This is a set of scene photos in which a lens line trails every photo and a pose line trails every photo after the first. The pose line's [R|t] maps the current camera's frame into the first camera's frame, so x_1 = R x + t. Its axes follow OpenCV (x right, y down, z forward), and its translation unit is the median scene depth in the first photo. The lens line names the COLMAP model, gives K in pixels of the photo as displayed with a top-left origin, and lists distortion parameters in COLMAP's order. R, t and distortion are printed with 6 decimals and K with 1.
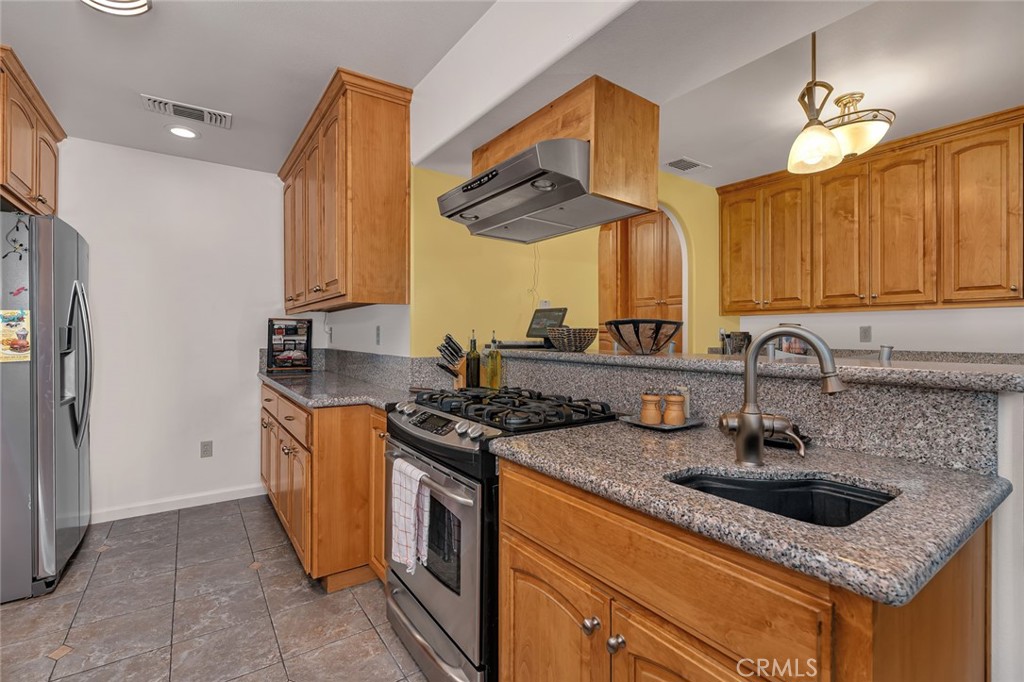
lens RADIAL K [[466.1, 0, 511.3], [0, 466.1, 335.7], [0, 0, 1]] dist [-0.010001, 0.002359]
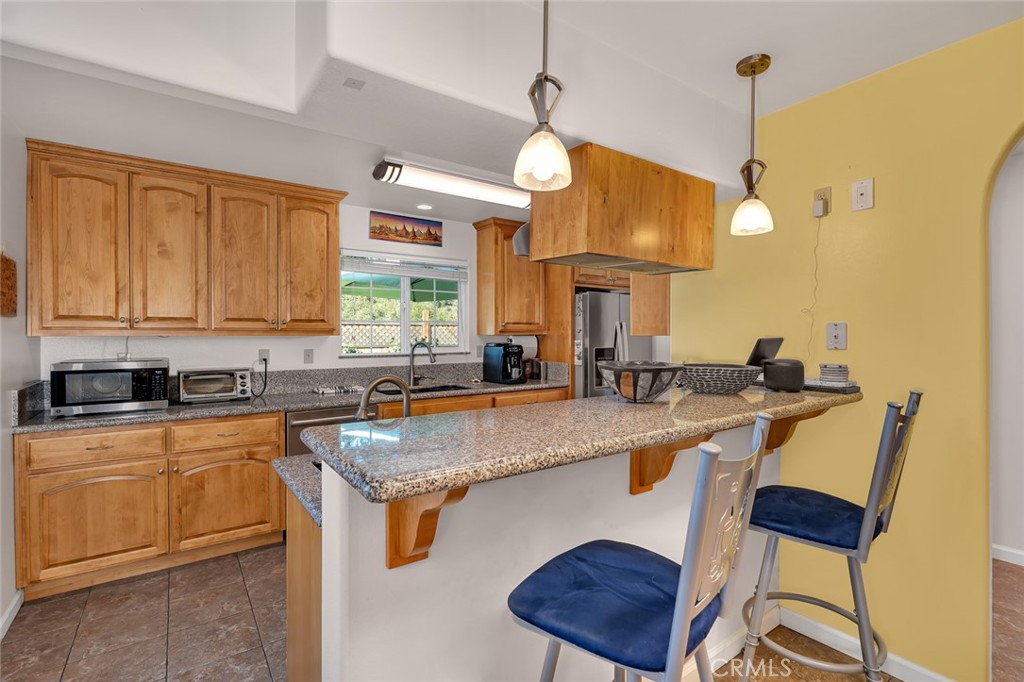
lens RADIAL K [[466.1, 0, 512.1], [0, 466.1, 335.2], [0, 0, 1]] dist [-0.010001, 0.002359]
pose [[0.007281, -0.001685, -0.999972, 0.714855], [0.000407, 0.999999, -0.001682, -0.051041], [0.999973, -0.000395, 0.007281, 0.462572]]
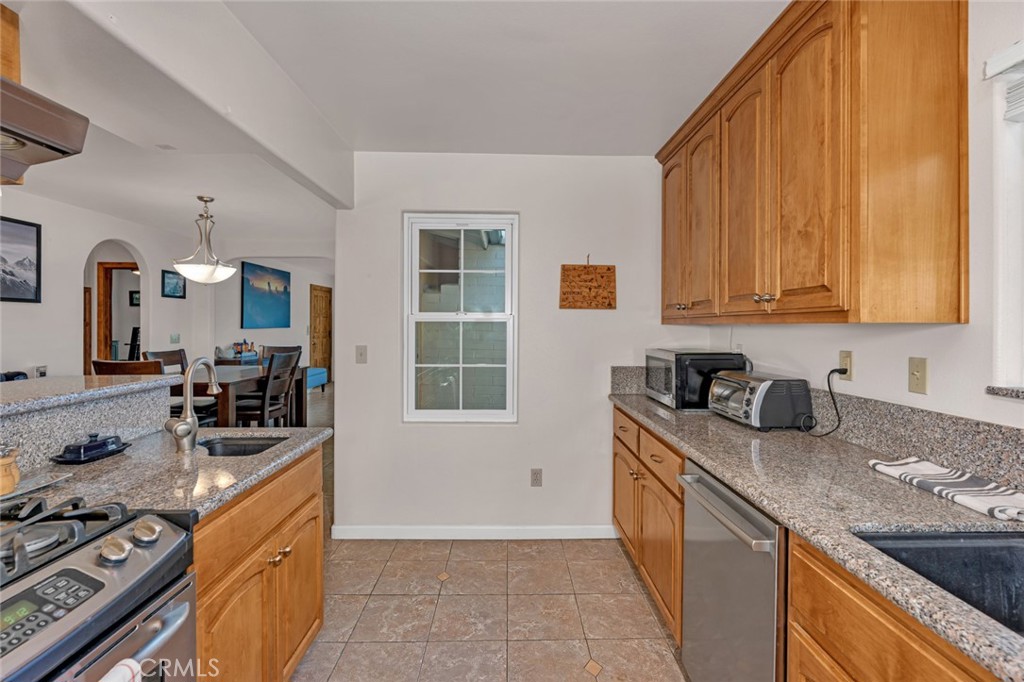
lens RADIAL K [[466.1, 0, 518.7], [0, 466.1, 330.3], [0, 0, 1]] dist [-0.010001, 0.002359]
pose [[-0.837730, -0.012878, 0.545933, -0.407529], [-0.007995, 0.999904, 0.011319, -0.047962], [-0.546026, 0.005117, -0.837752, 0.577804]]
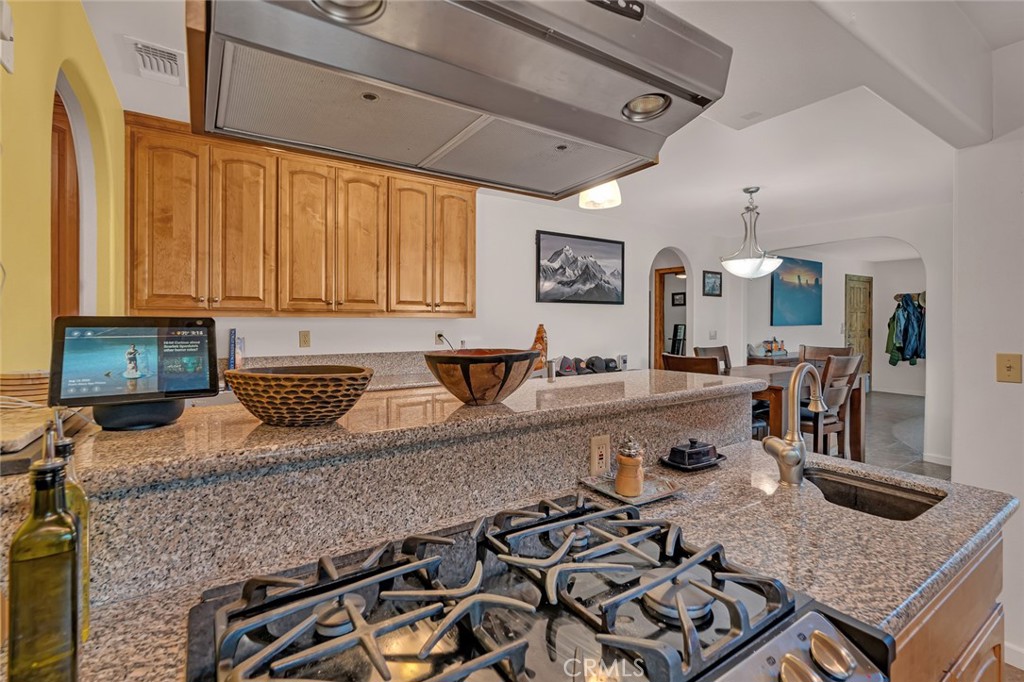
lens RADIAL K [[466.1, 0, 514.0], [0, 466.1, 326.8], [0, 0, 1]] dist [-0.010001, 0.002359]
pose [[0.013340, -0.014409, 0.999807, -0.220407], [-0.000915, 0.999896, 0.014422, -0.045636], [-0.999911, -0.001107, 0.013326, 0.582705]]
